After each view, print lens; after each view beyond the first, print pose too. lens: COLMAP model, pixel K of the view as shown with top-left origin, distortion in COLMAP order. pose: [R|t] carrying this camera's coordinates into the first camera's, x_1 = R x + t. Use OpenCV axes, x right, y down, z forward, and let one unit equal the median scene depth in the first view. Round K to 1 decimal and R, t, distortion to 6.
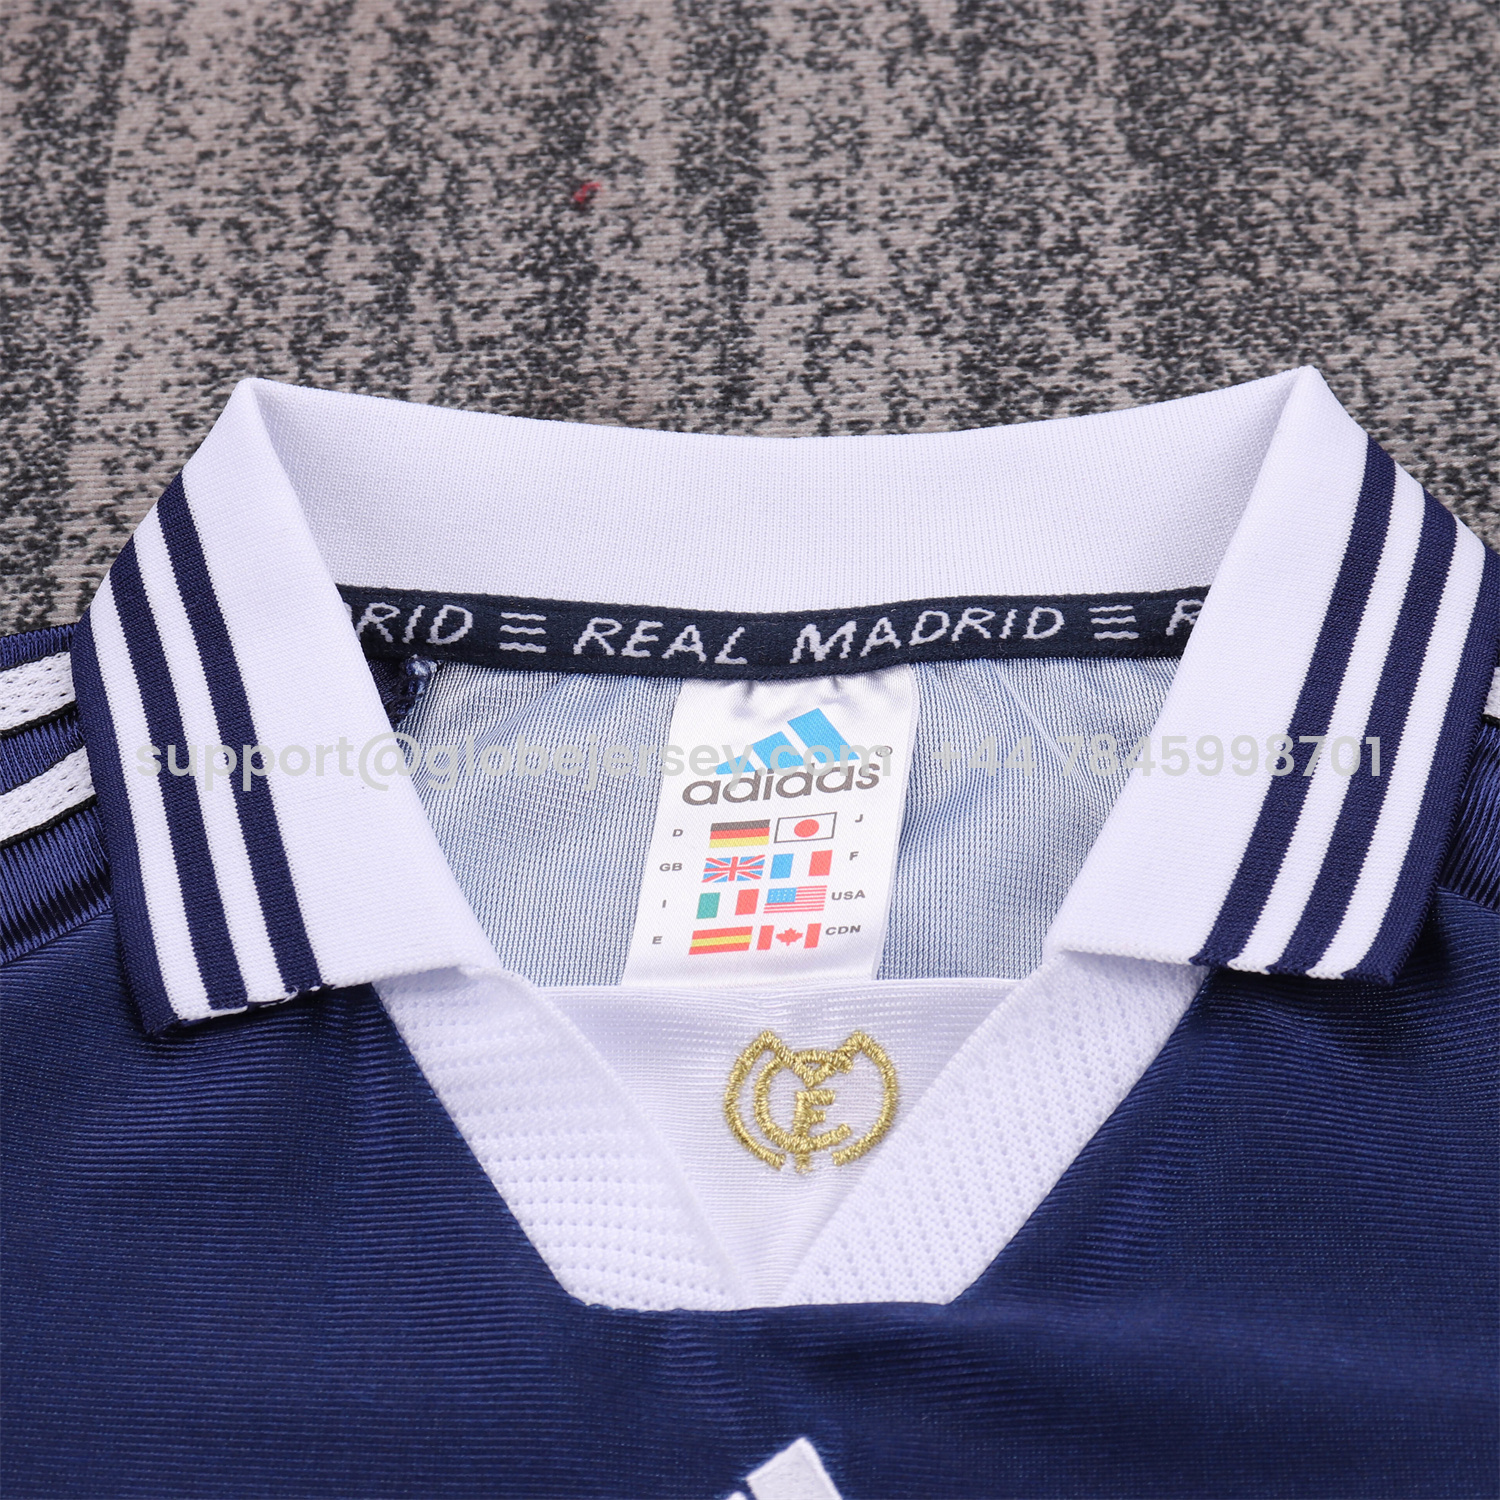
lens RADIAL K [[5381.7, 0, 750.6], [0, 5381.7, 749.7], [0, 0, 1]] dist [0.074604, 0.000000]
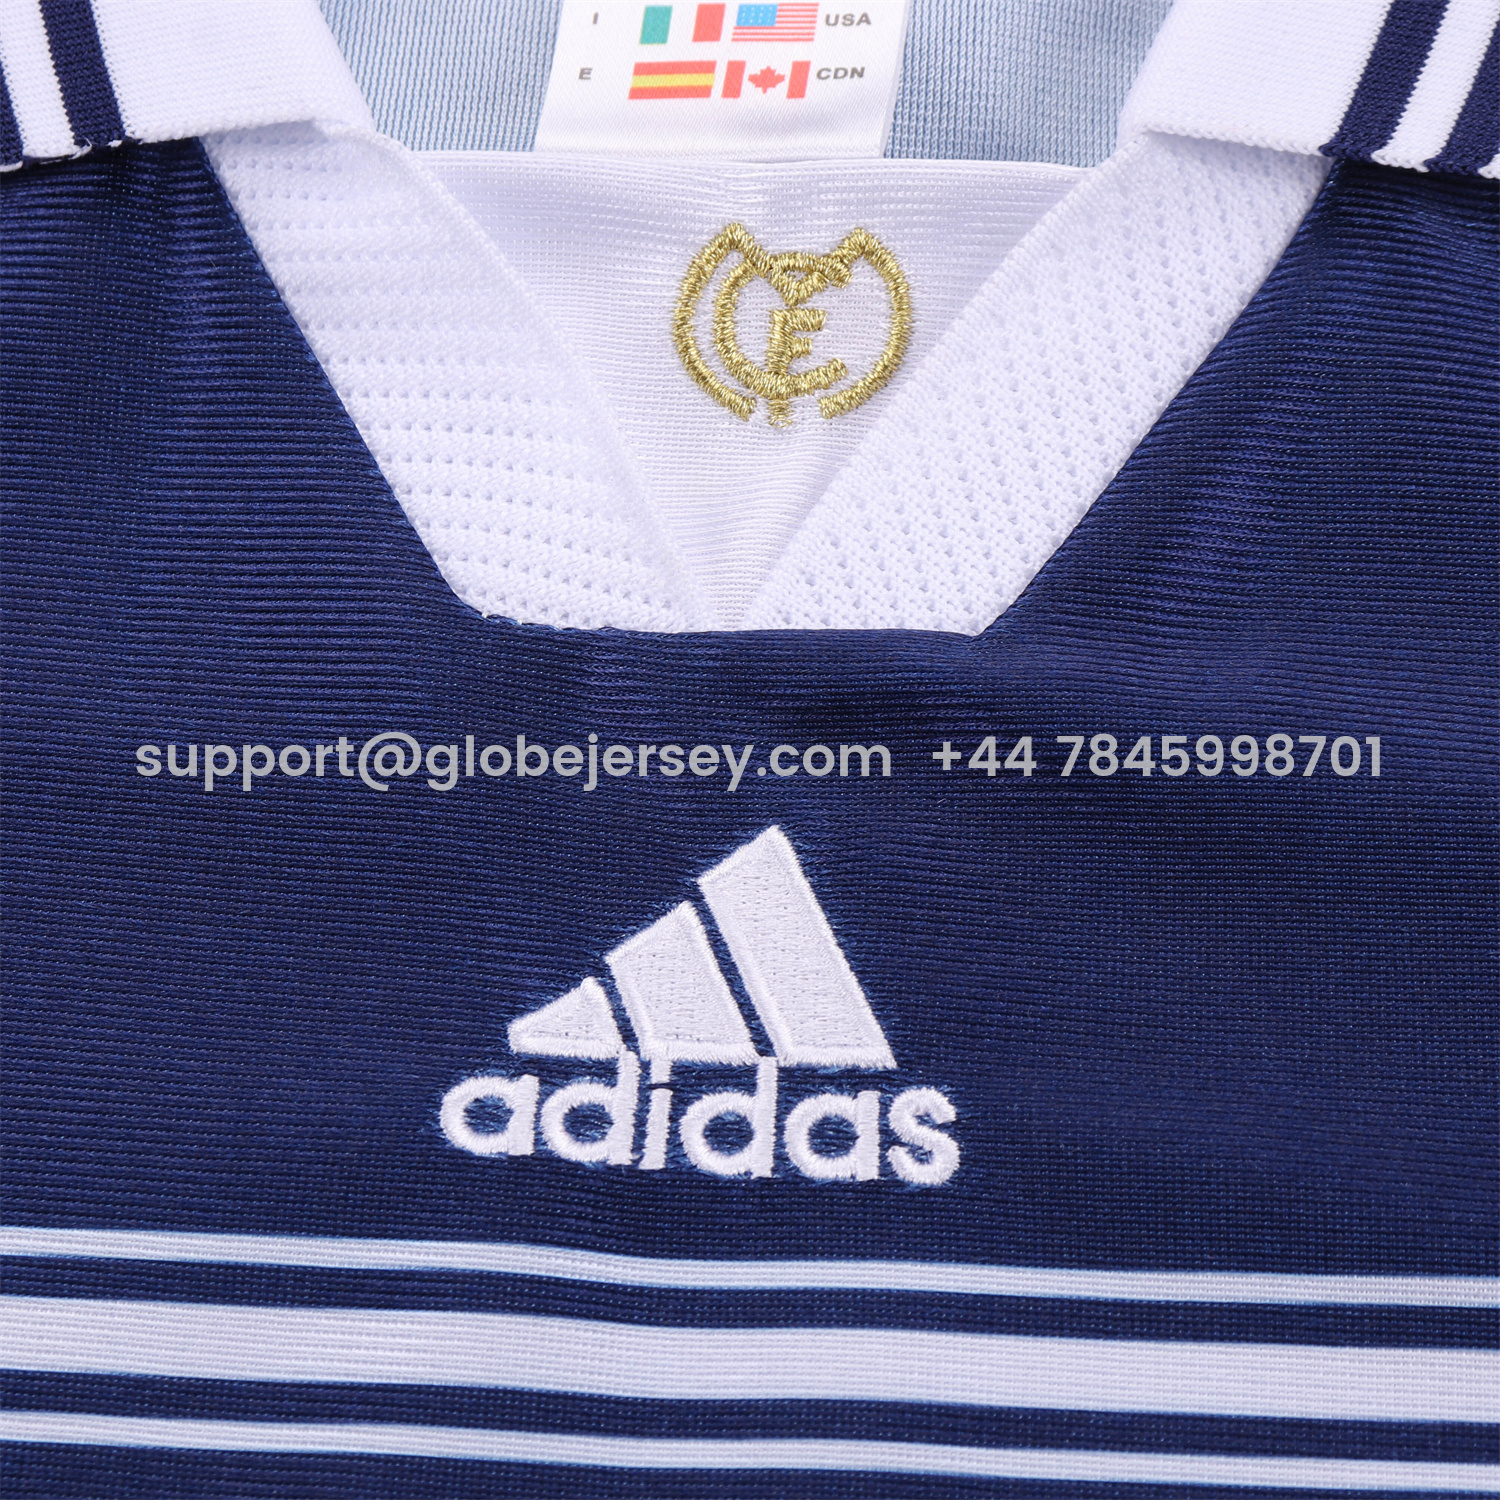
lens RADIAL K [[5381.7, 0, 749.8], [0, 5381.7, 750.5], [0, 0, 1]] dist [0.074604, 0.000000]
pose [[0.999377, 0.023287, 0.026528, -0.012759], [-0.029386, 0.965233, 0.259733, -0.069287], [-0.019558, -0.260350, 0.965316, 0.277330]]
